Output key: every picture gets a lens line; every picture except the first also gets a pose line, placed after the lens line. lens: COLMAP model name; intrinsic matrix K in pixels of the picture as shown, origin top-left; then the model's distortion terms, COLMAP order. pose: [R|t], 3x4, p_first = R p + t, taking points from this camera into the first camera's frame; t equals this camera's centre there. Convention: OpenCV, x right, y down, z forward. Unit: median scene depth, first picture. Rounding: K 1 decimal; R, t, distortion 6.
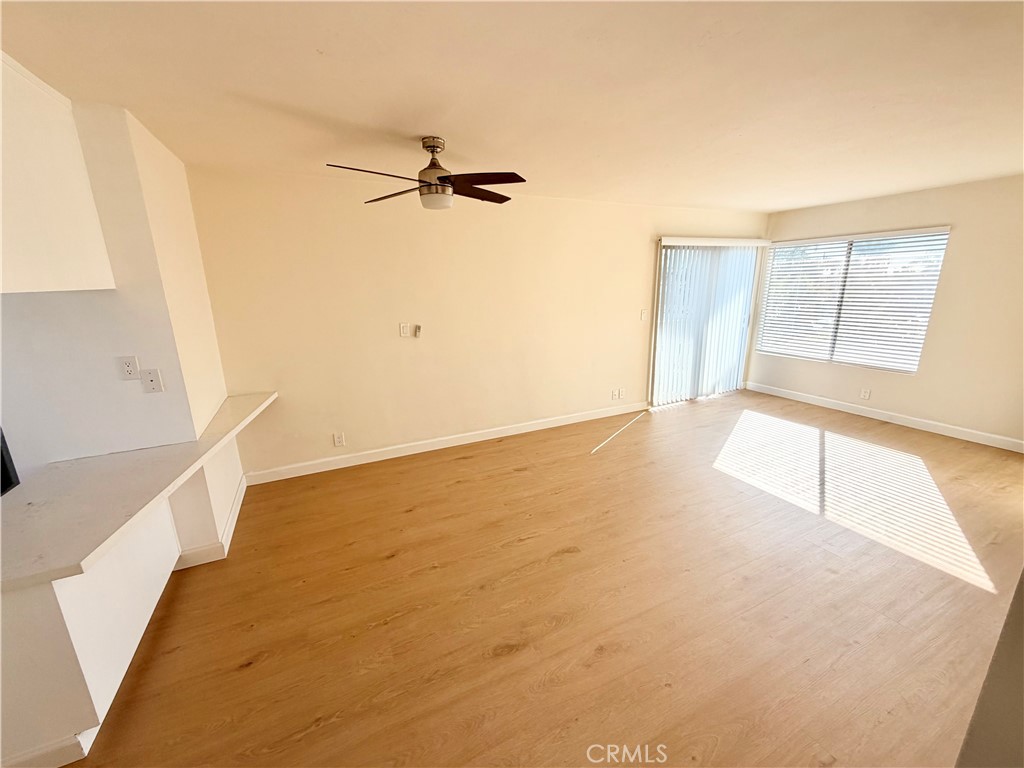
lens RADIAL K [[408.2, 0, 508.5], [0, 408.2, 381.3], [0, 0, 1]] dist [-0.000683, -0.000314]
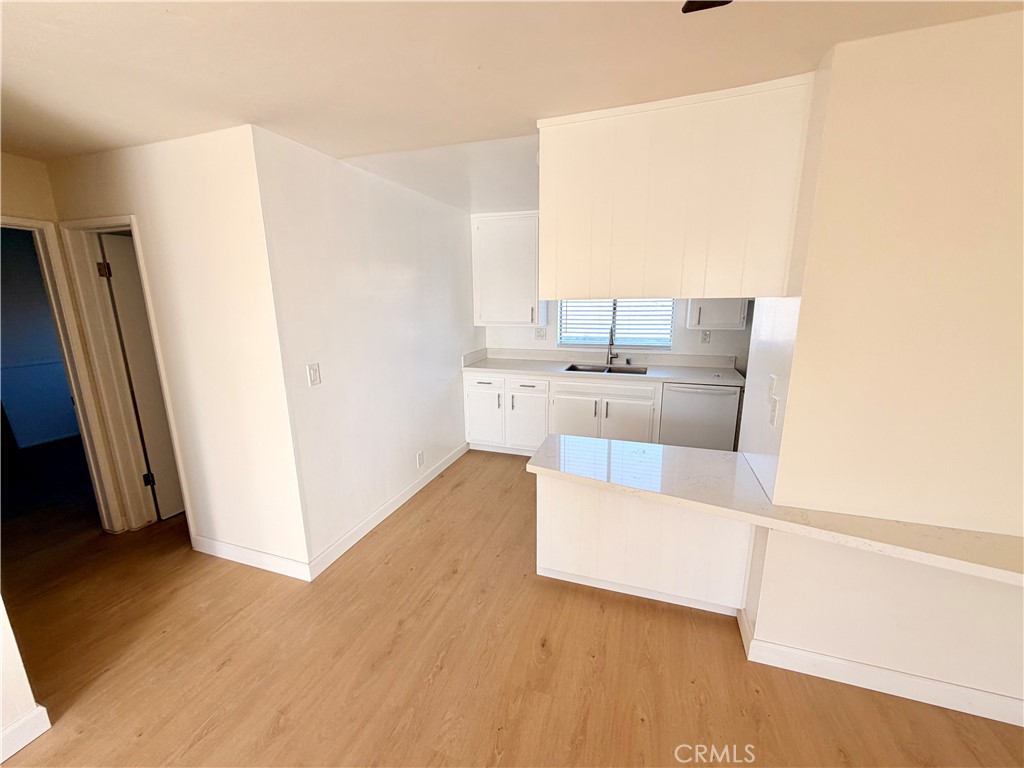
lens RADIAL K [[408.2, 0, 510.9], [0, 408.2, 384.4], [0, 0, 1]] dist [-0.000683, -0.000314]
pose [[-0.704746, 0.171734, -0.688361, 0.035567], [-0.149376, 0.912593, 0.380607, -0.242806], [0.693556, 0.371055, -0.617493, 0.979275]]
